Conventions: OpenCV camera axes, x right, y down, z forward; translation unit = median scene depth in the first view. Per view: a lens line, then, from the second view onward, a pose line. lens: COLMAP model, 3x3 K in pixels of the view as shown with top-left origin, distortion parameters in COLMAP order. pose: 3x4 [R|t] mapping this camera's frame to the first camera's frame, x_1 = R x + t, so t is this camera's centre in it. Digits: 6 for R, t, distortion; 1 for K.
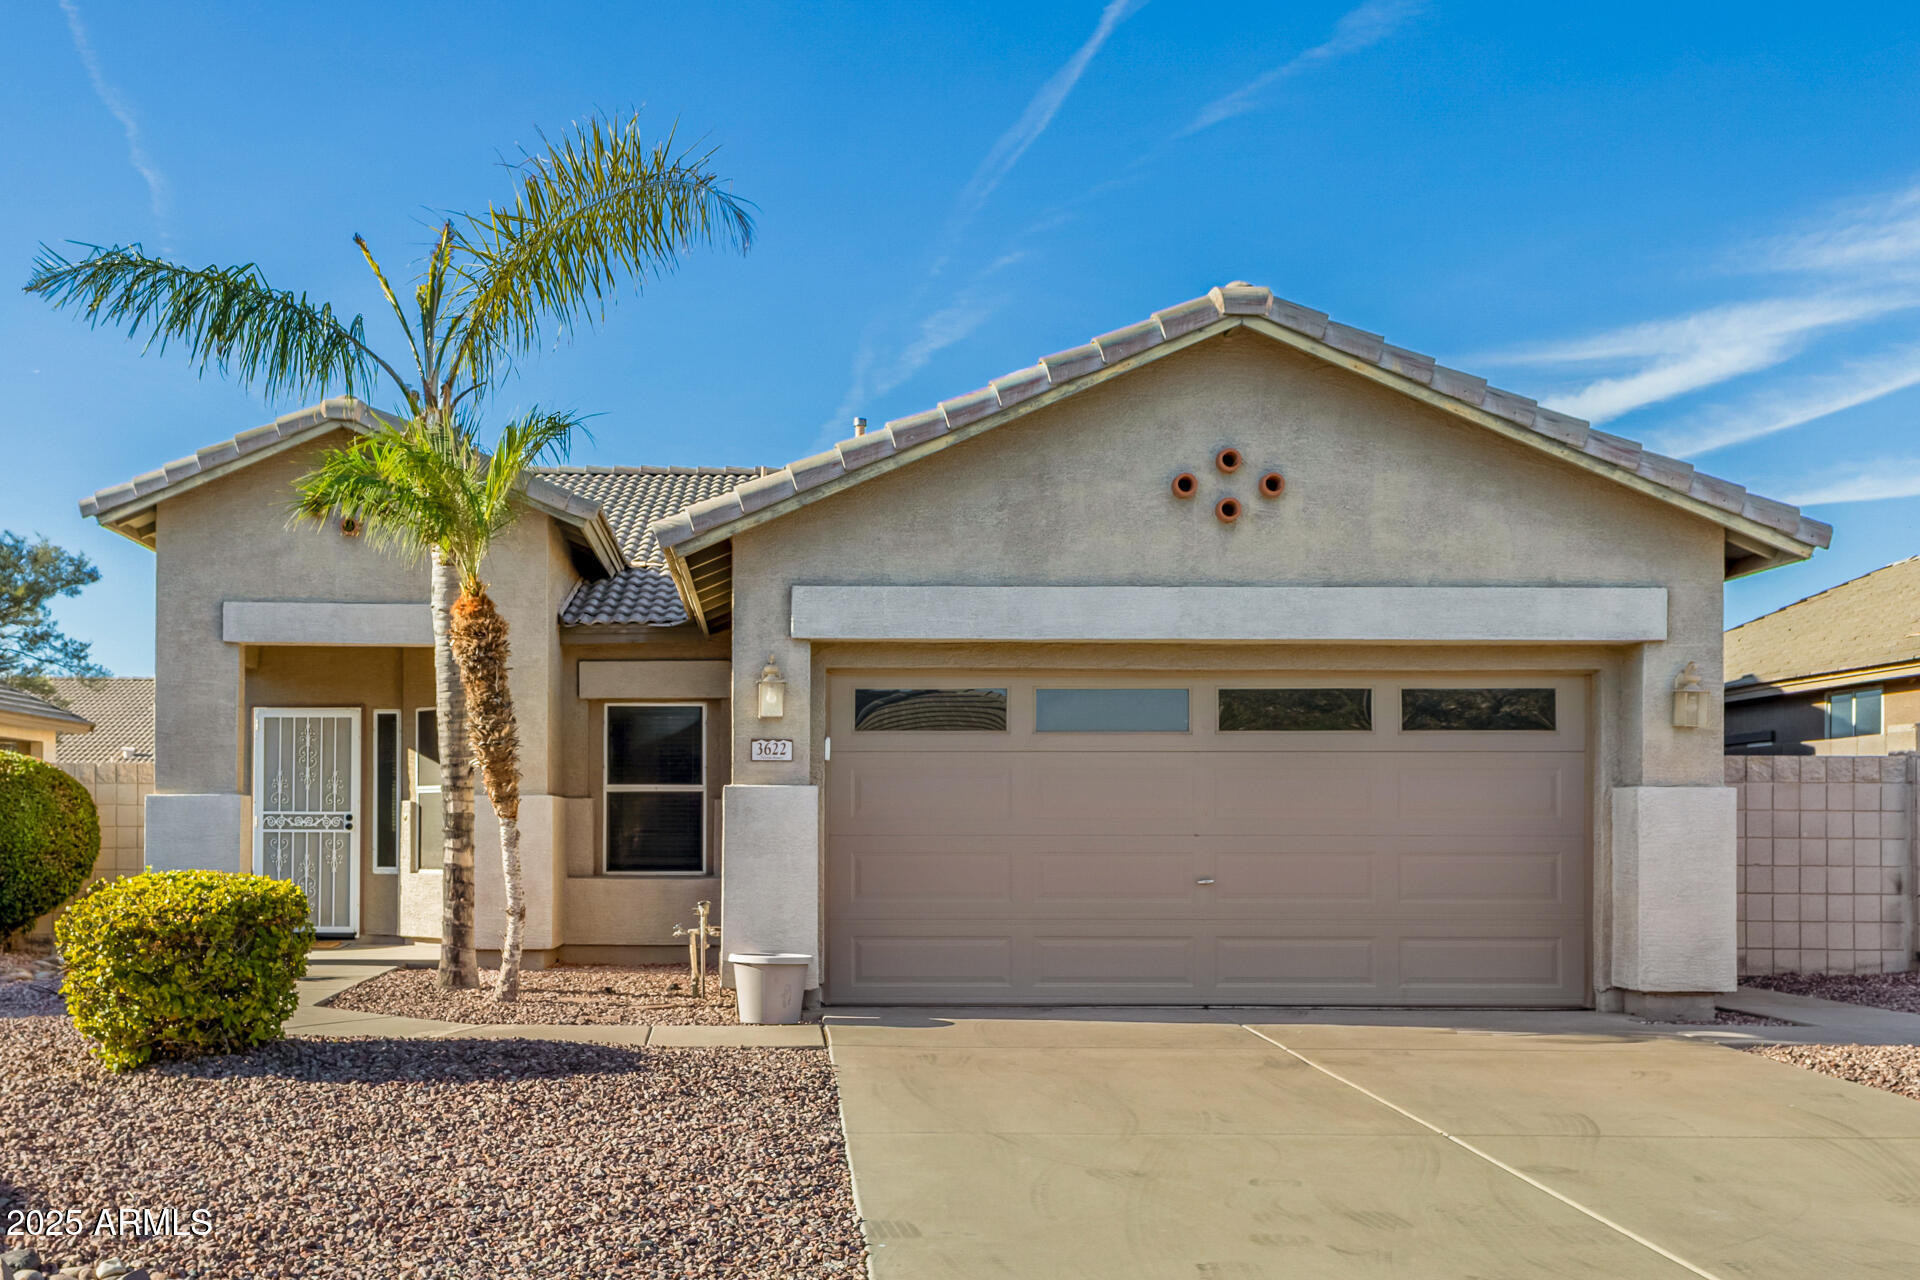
lens RADIAL K [[1375.3, 0, 959.8], [0, 1375.3, 641.3], [0, 0, 1]] dist [-0.002325, 0.000279]
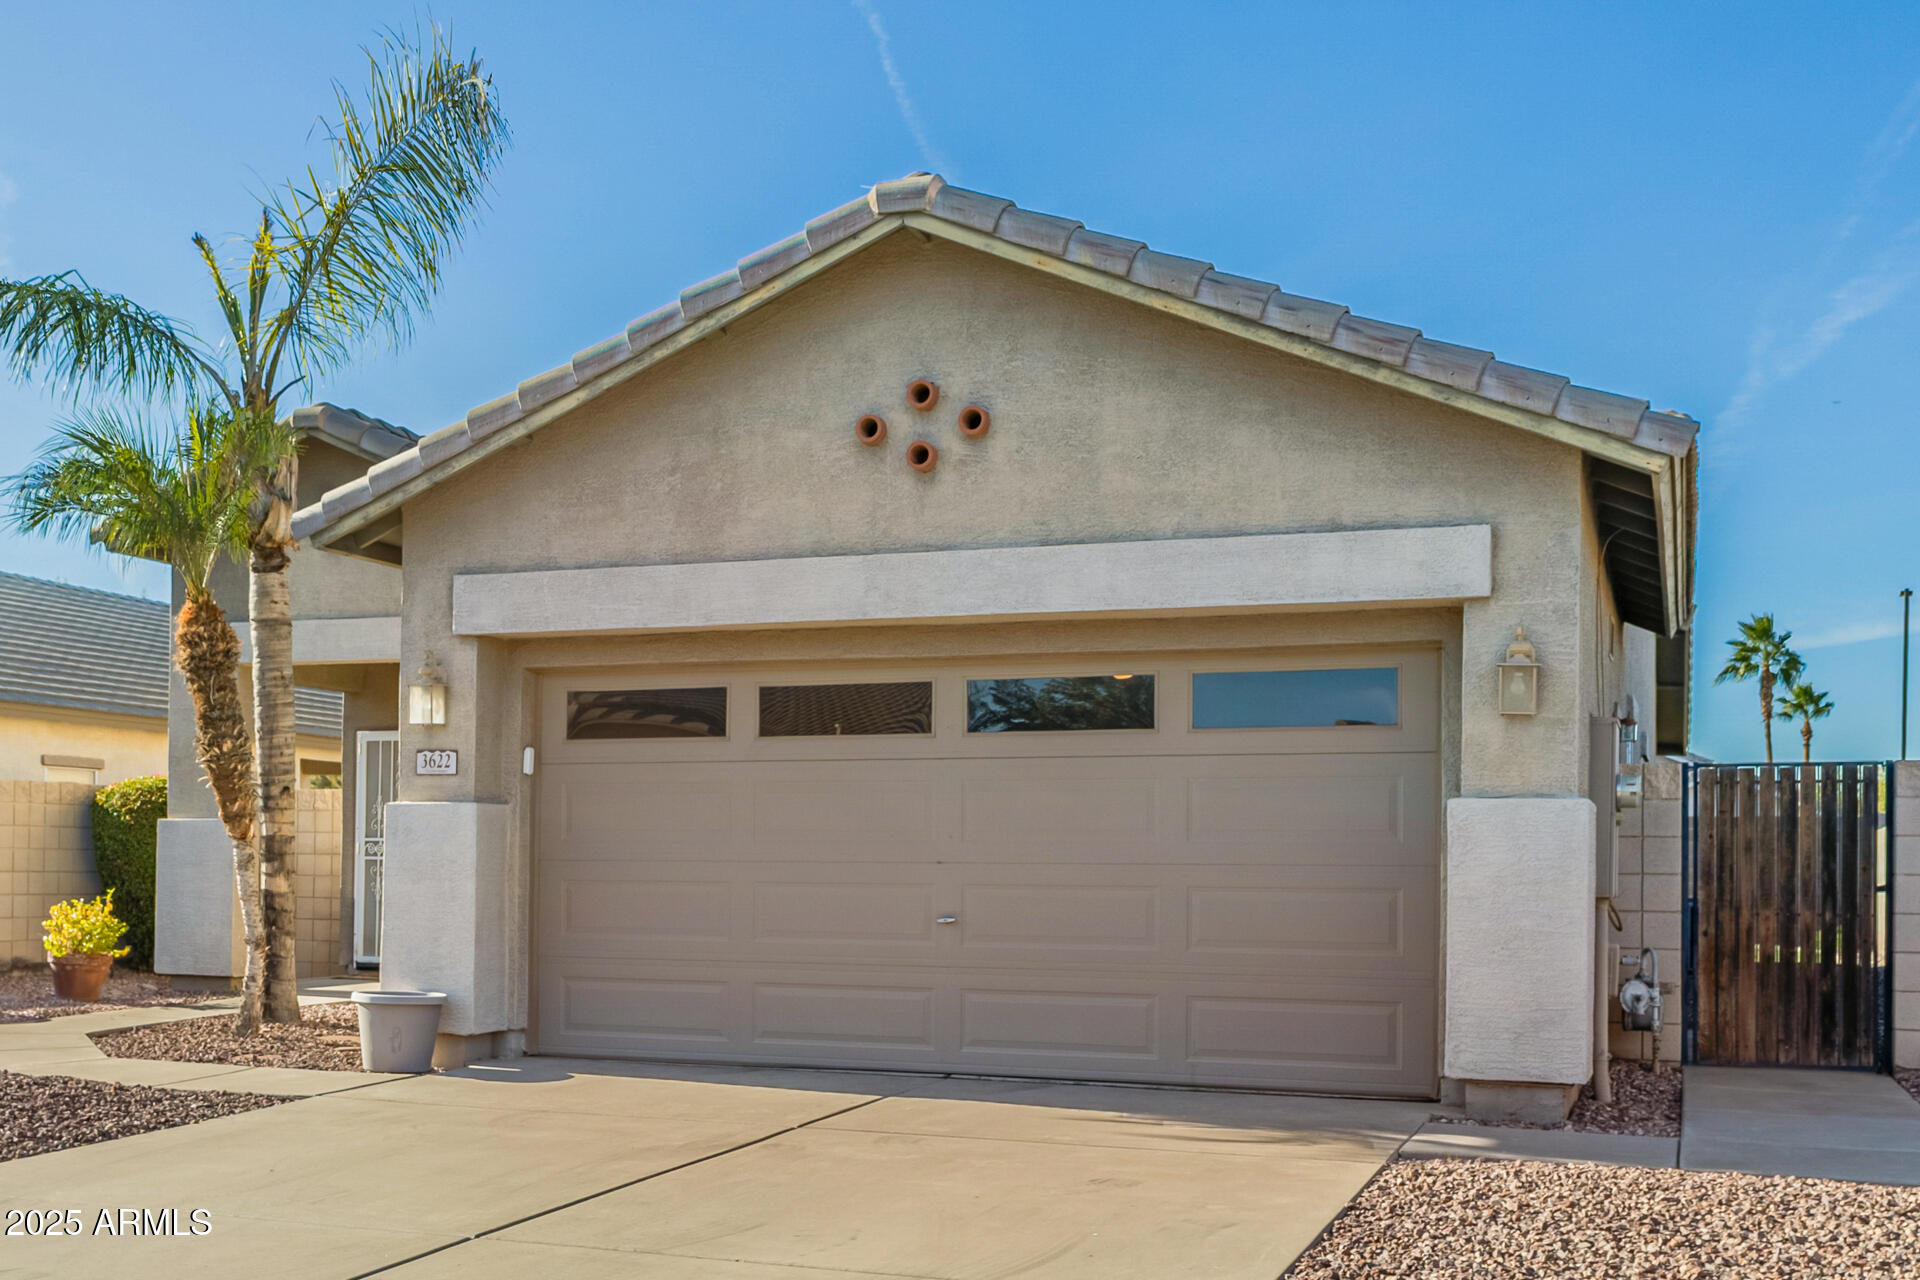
lens RADIAL K [[1584.3, 0, 960.5], [0, 1584.3, 642.0], [0, 0, 1]] dist [-0.012590, 0.015029]
pose [[0.961131, -0.032834, -0.274135, 0.466474], [0.032017, 0.999460, -0.007454, 0.020292], [0.274232, -0.001612, 0.961662, 0.116573]]
